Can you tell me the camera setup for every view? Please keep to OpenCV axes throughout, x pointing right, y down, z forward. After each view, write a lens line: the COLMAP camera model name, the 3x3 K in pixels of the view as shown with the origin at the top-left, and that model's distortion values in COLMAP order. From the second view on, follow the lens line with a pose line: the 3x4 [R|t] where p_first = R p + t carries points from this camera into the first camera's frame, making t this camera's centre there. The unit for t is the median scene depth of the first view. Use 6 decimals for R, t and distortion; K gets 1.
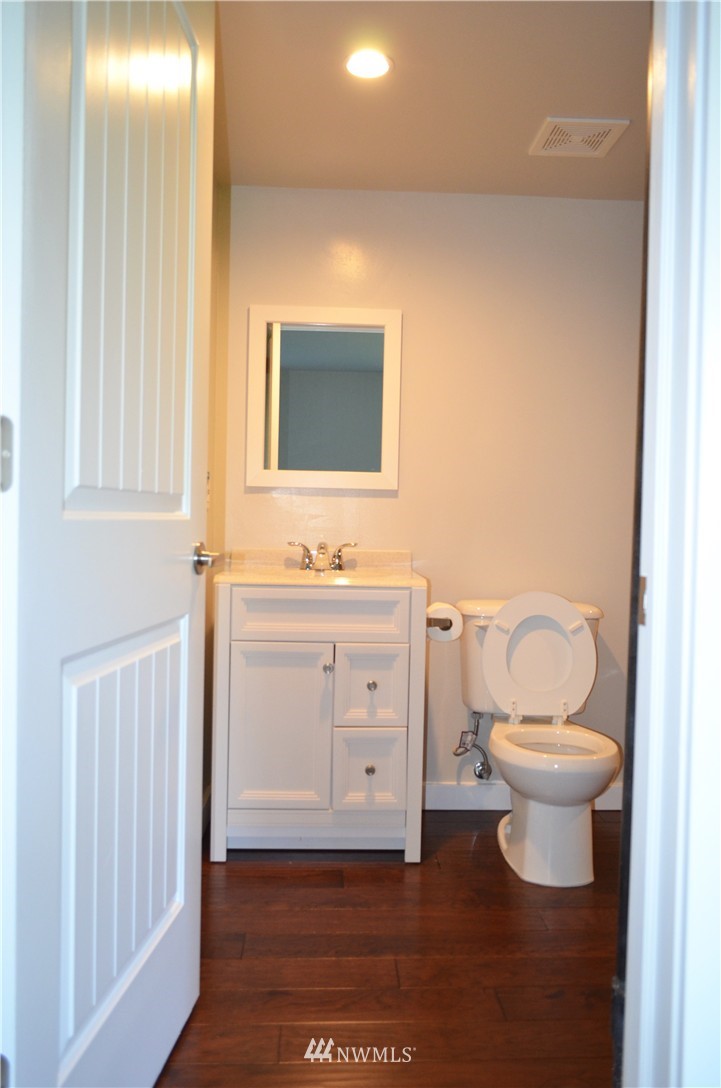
lens RADIAL K [[843.6, 0, 358.2], [0, 843.6, 547.9], [0, 0, 1]] dist [-0.013881, 0.004371]
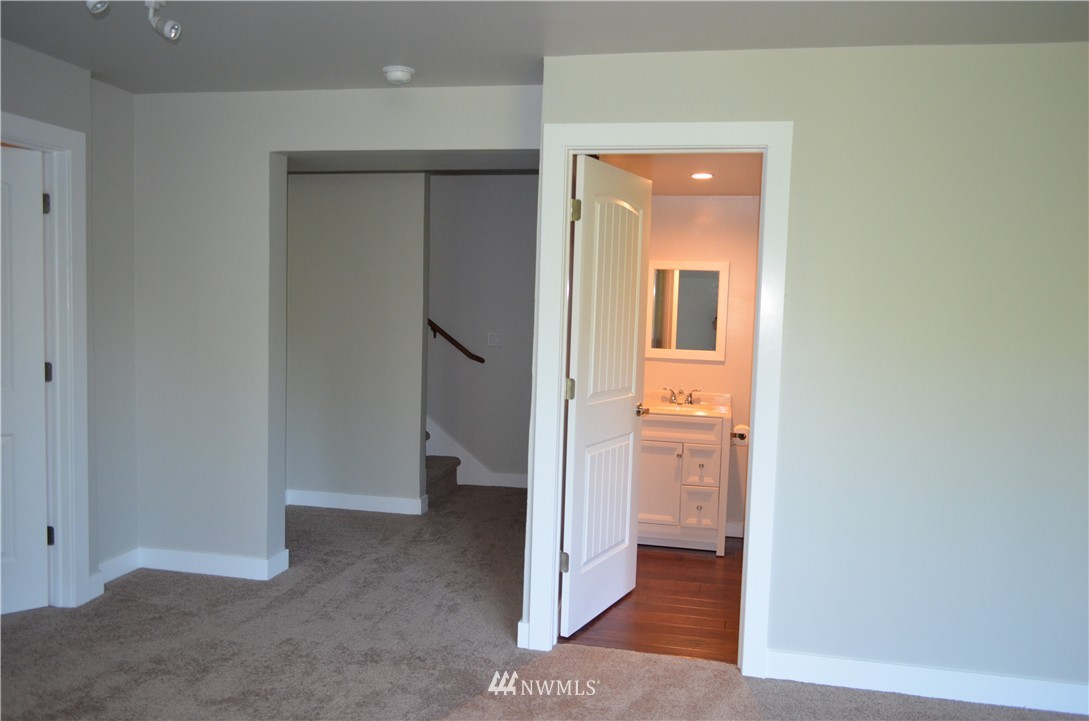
lens RADIAL K [[844.4, 0, 547.4], [0, 844.4, 364.0], [0, 0, 1]] dist [-0.013881, 0.004371]
pose [[0.970389, 0.030982, -0.239552, 0.132106], [-0.023582, 0.999154, 0.033695, -0.134937], [0.240394, -0.027048, 0.970299, -1.012244]]
